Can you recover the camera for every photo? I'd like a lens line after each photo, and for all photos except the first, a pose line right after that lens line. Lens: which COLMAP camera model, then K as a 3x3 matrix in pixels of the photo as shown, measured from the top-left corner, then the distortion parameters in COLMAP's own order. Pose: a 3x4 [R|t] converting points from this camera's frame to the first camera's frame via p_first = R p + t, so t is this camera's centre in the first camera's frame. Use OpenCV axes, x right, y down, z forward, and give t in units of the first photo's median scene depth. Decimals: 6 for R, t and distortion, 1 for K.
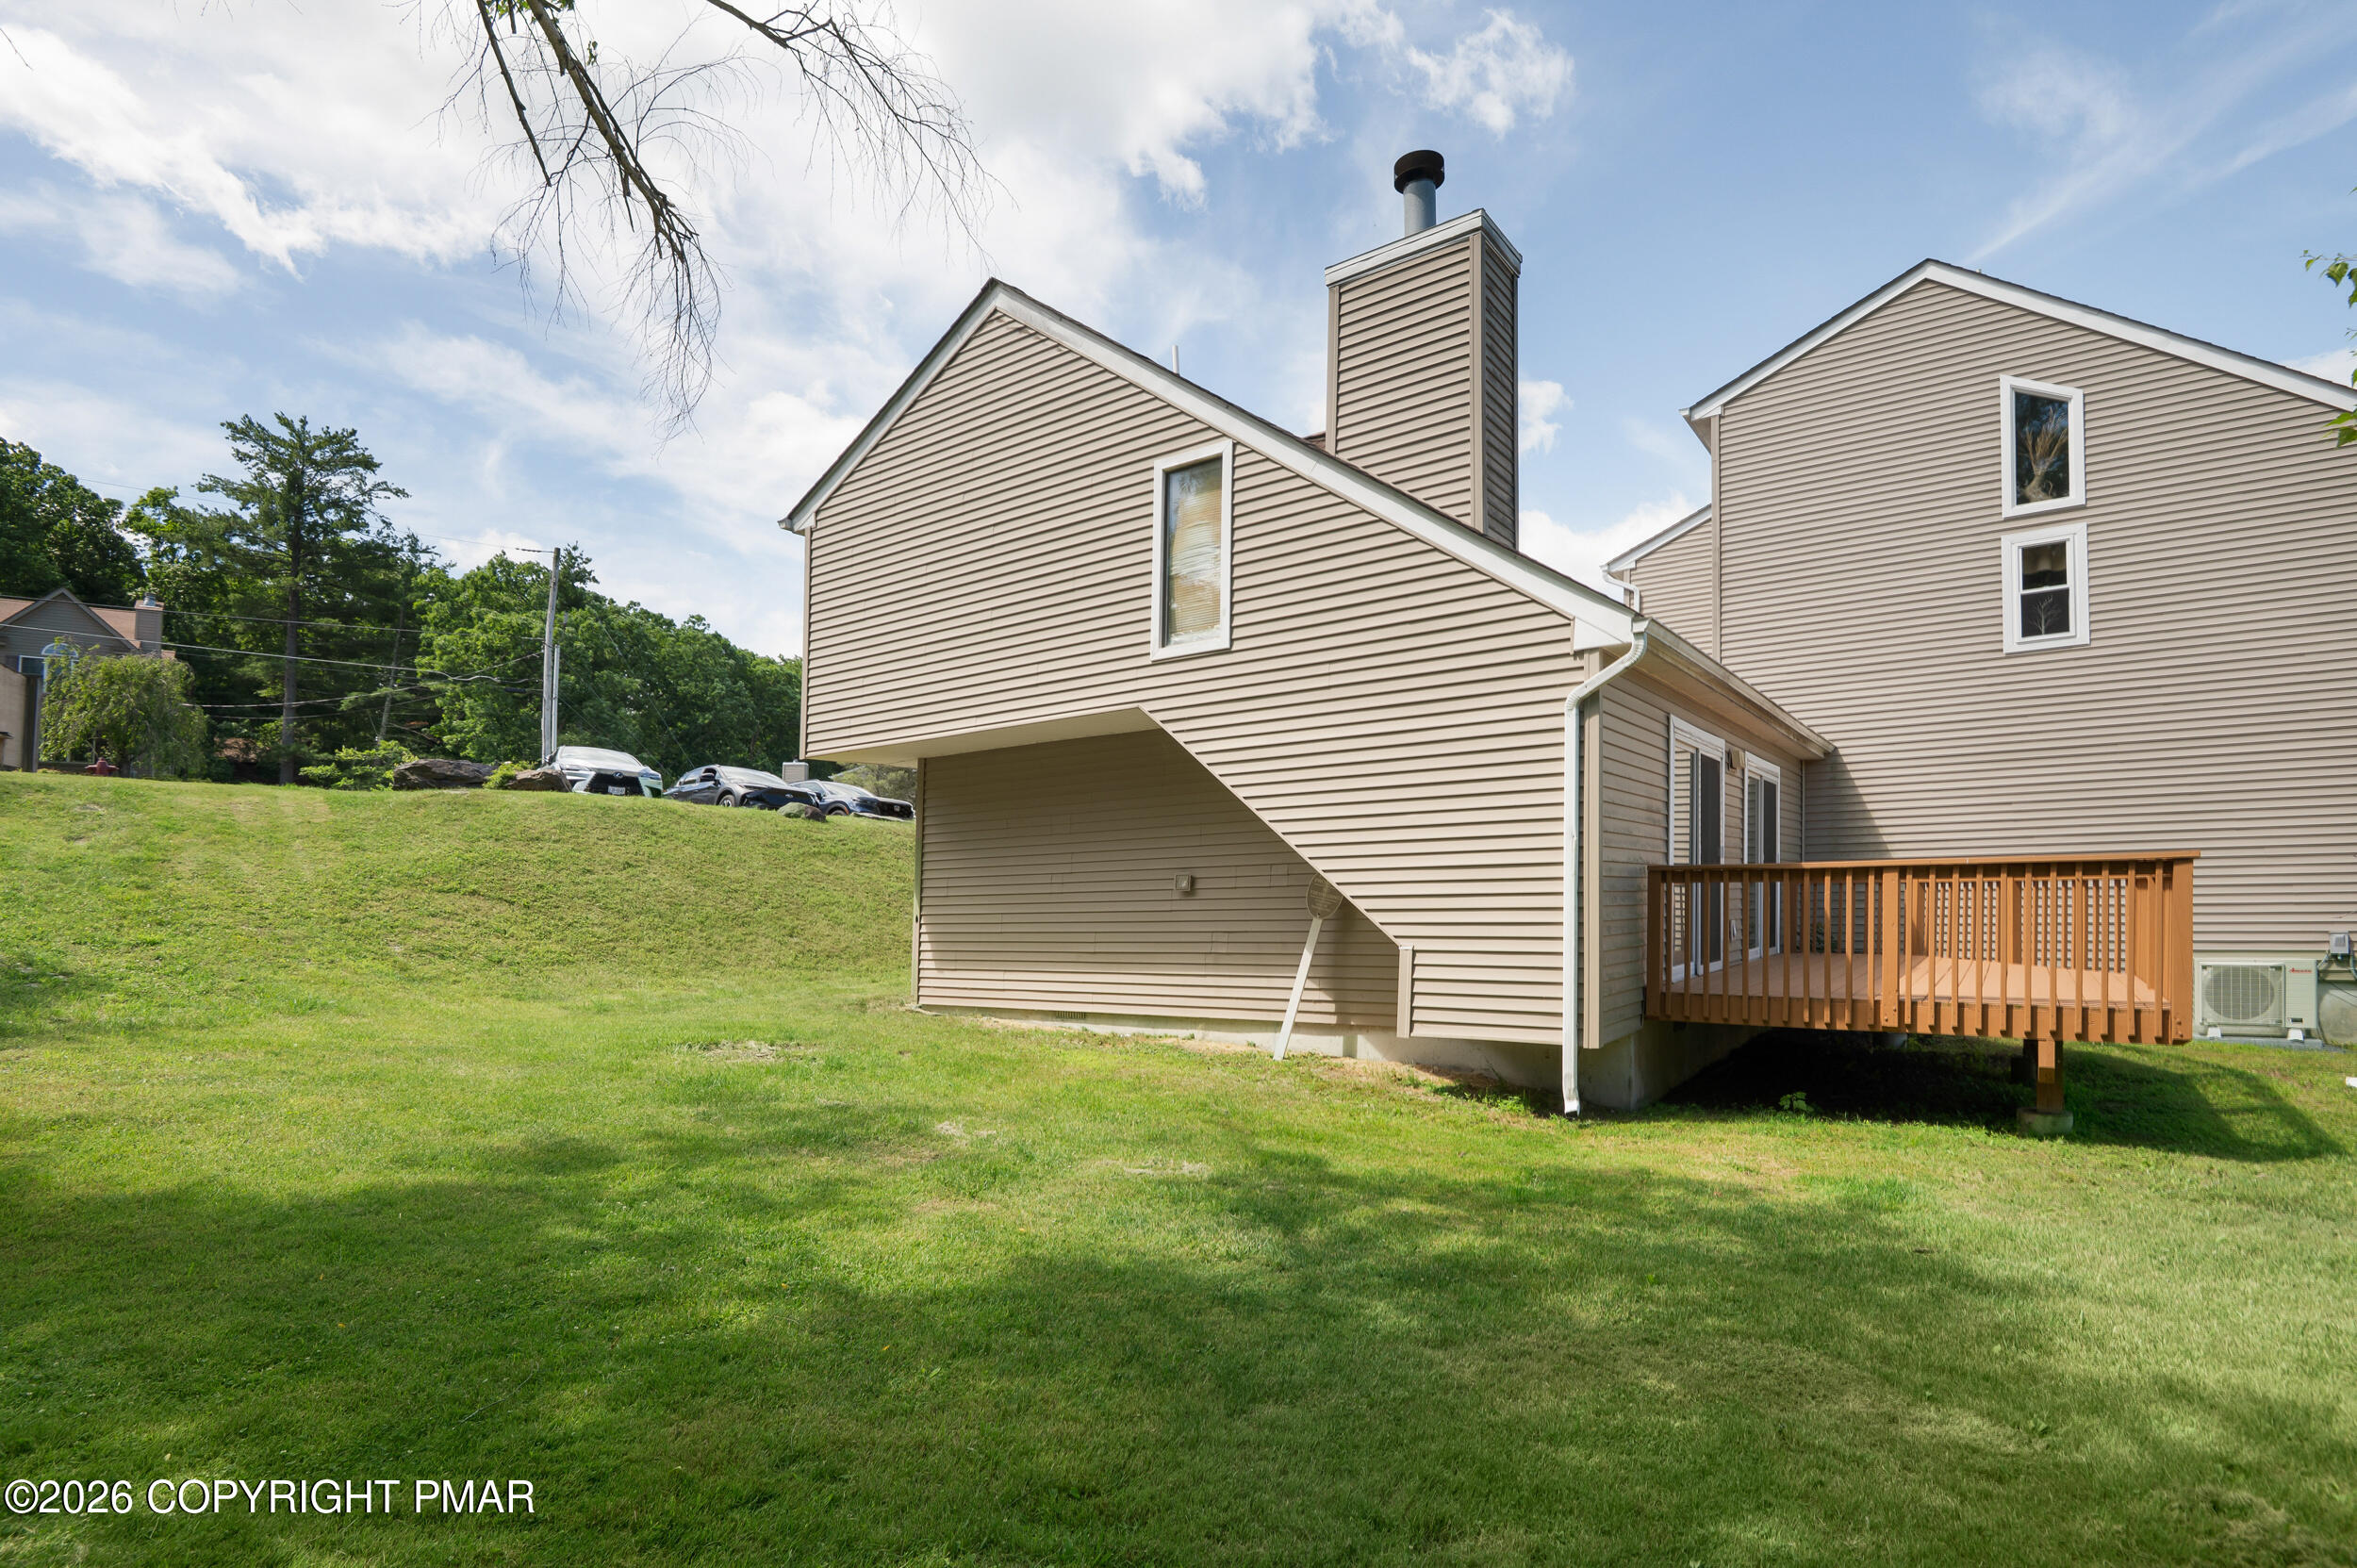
lens RADIAL K [[1123.9, 0, 1174.9], [0, 1123.9, 869.1], [0, 0, 1]] dist [-0.017831, -0.002056]
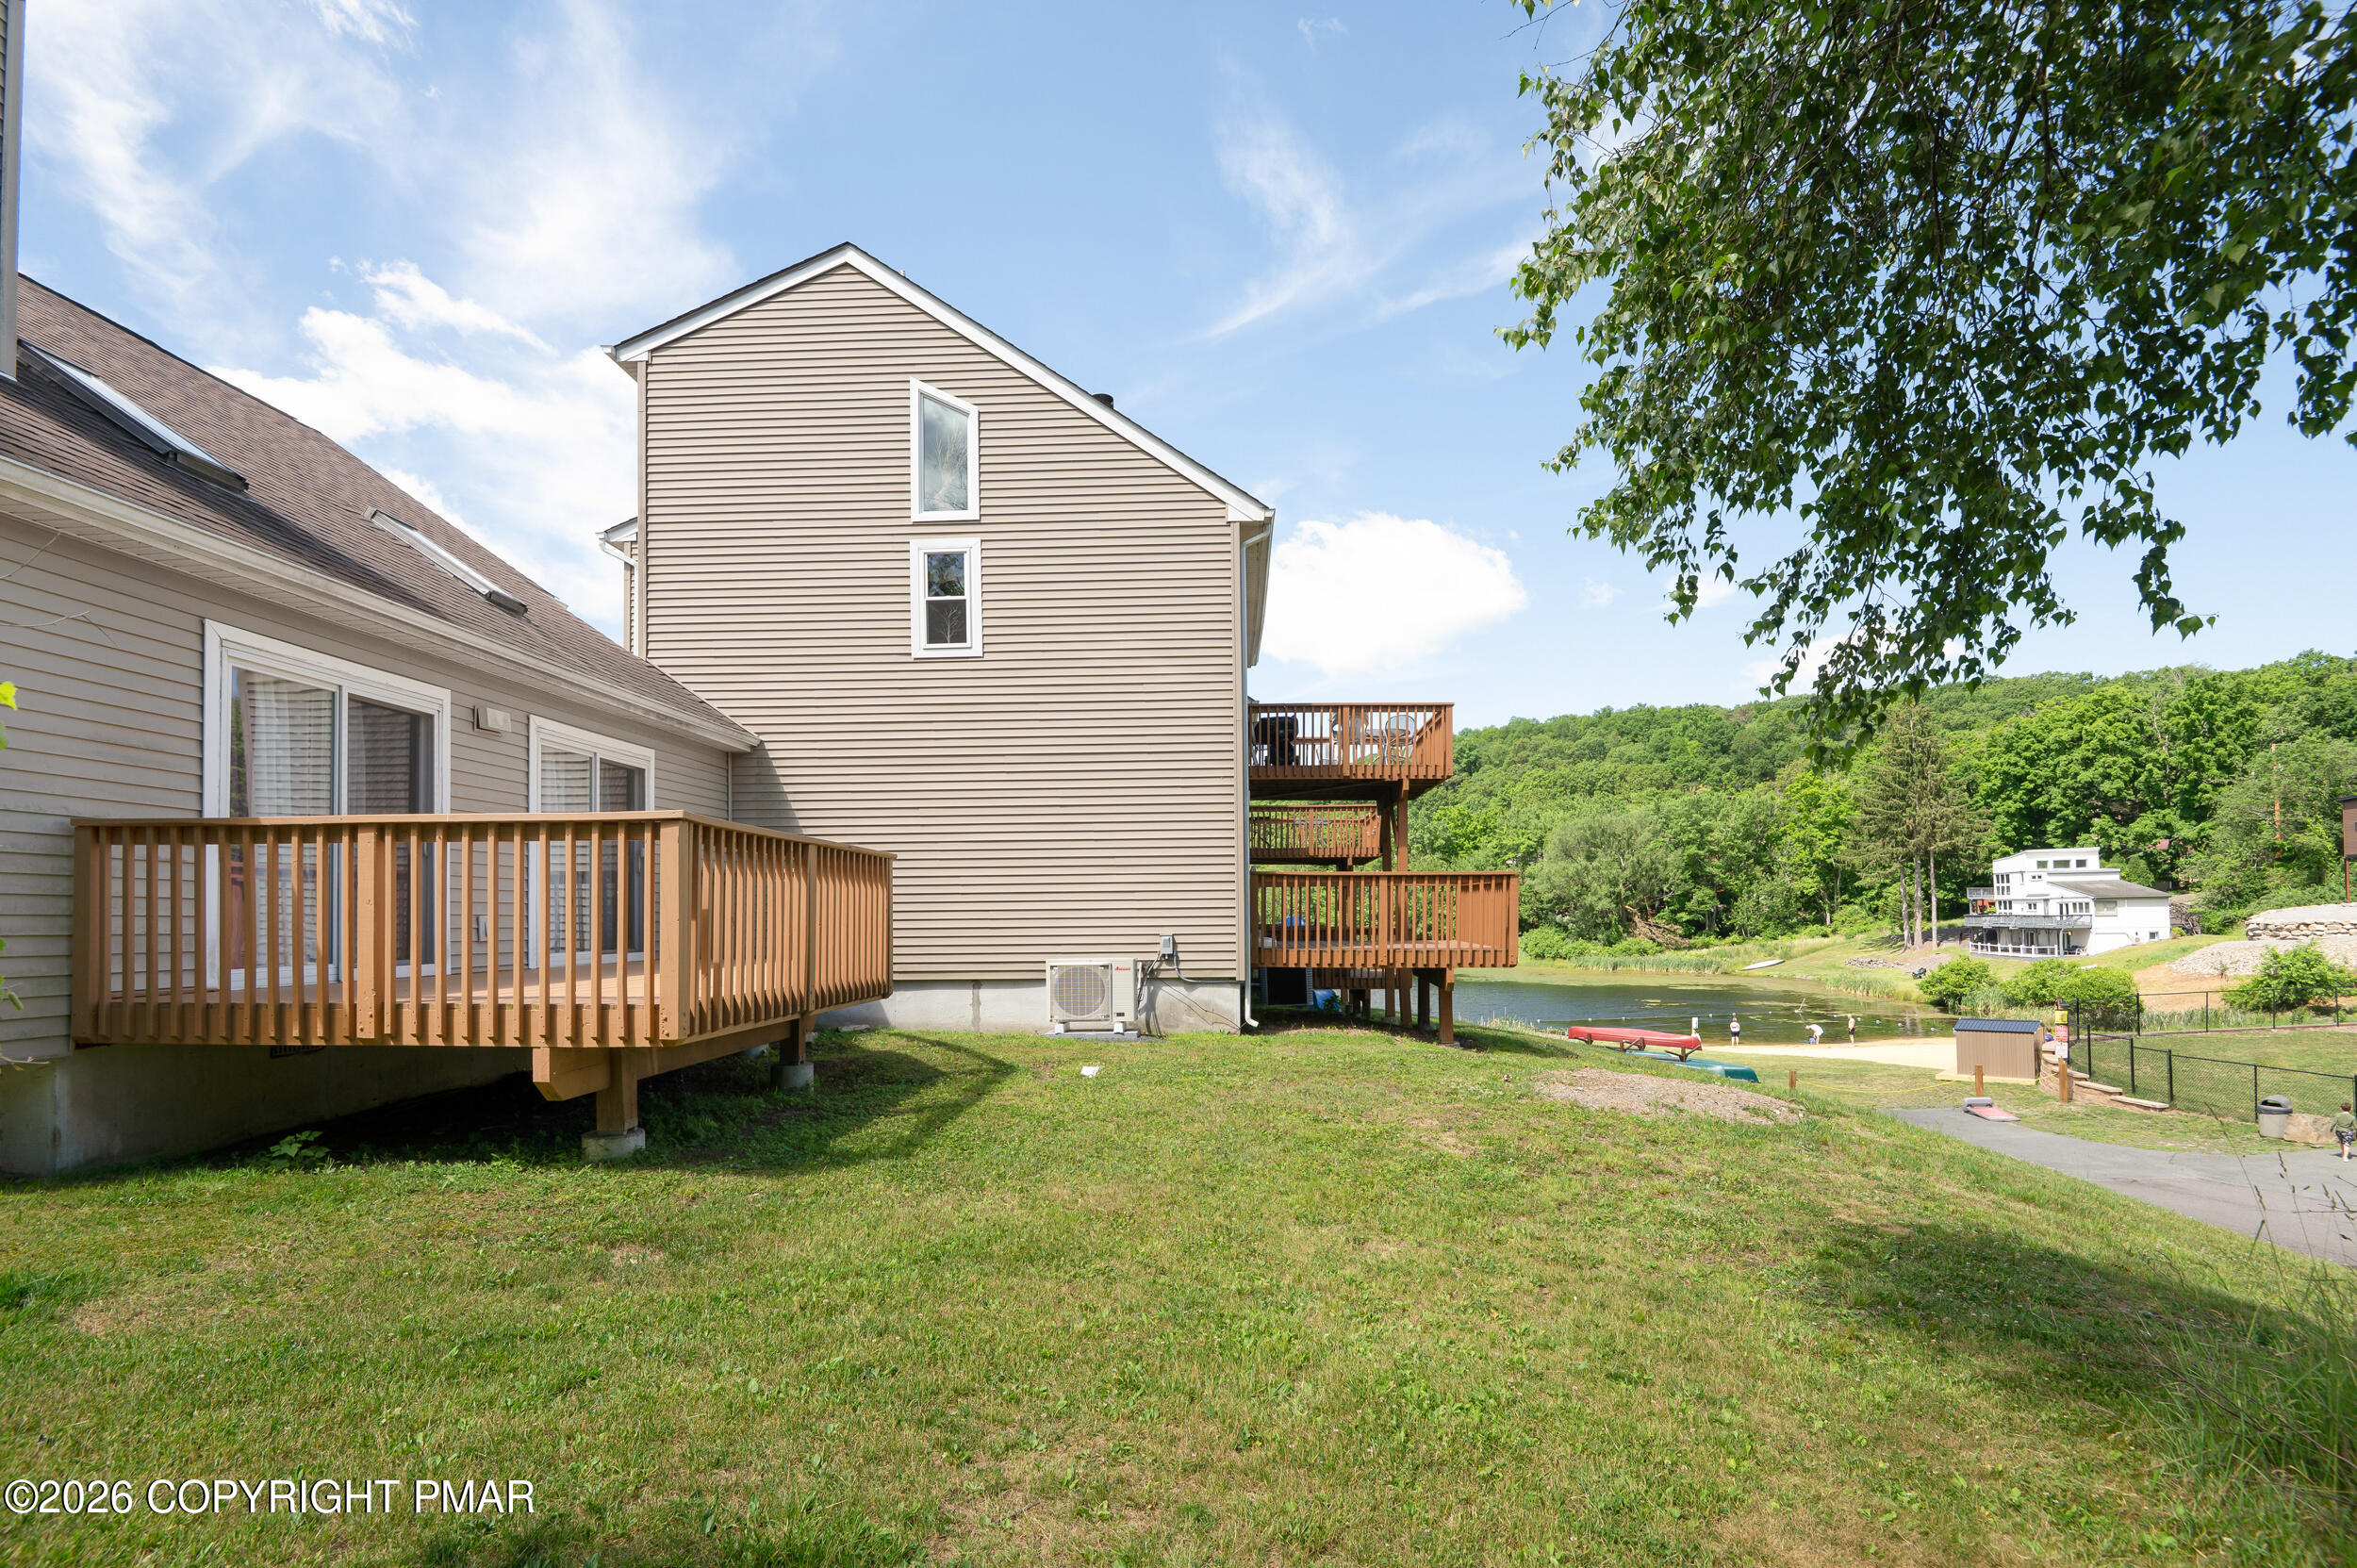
lens RADIAL K [[1067.1, 0, 1171.2], [0, 1067.1, 903.9], [0, 0, 1]] dist [-0.028362, 0.000120]
pose [[0.844106, 0.014277, 0.535987, 0.474038], [-0.013512, 0.999894, -0.005354, 0.031887], [-0.536007, -0.002722, 0.844209, 0.074255]]
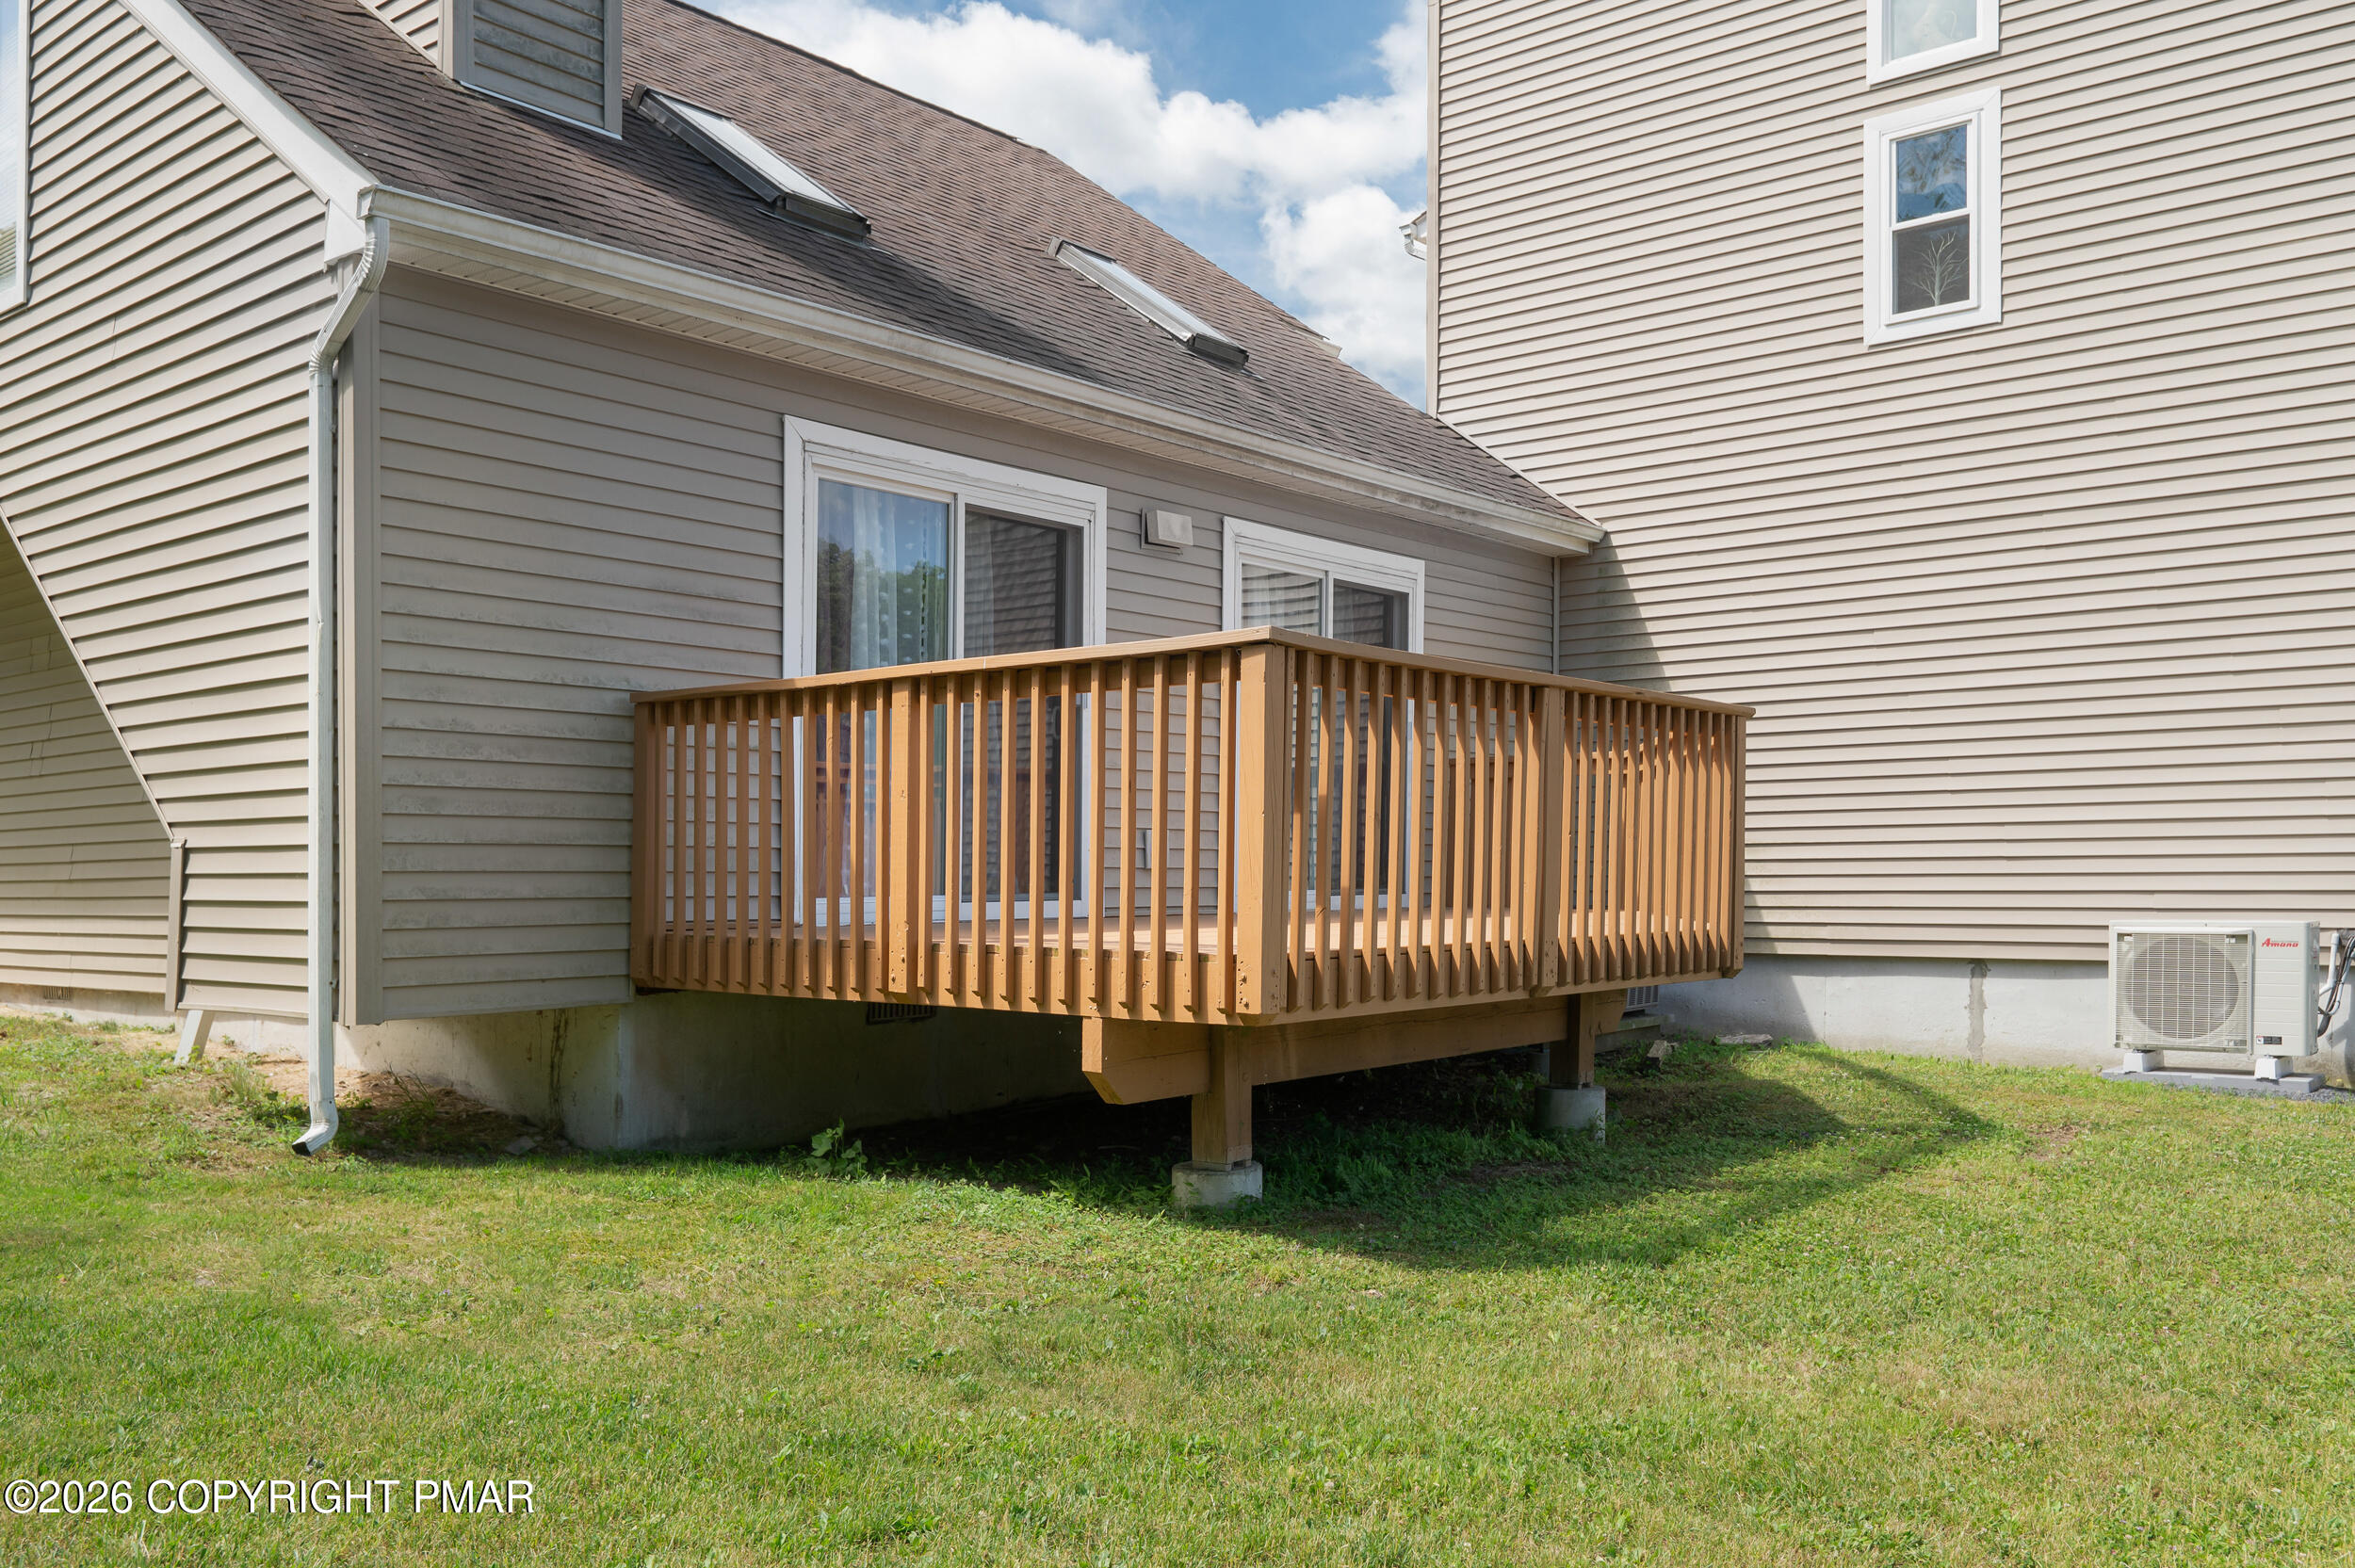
lens RADIAL K [[1912.7, 0, 1180.3], [0, 1912.7, 863.9], [0, 0, 1]] dist [-0.000643, -0.001858]
pose [[0.998473, 0.012814, -0.053735, 0.520818], [-0.011649, 0.999691, 0.021940, 0.038481], [0.053999, -0.021280, 0.998314, 0.081727]]
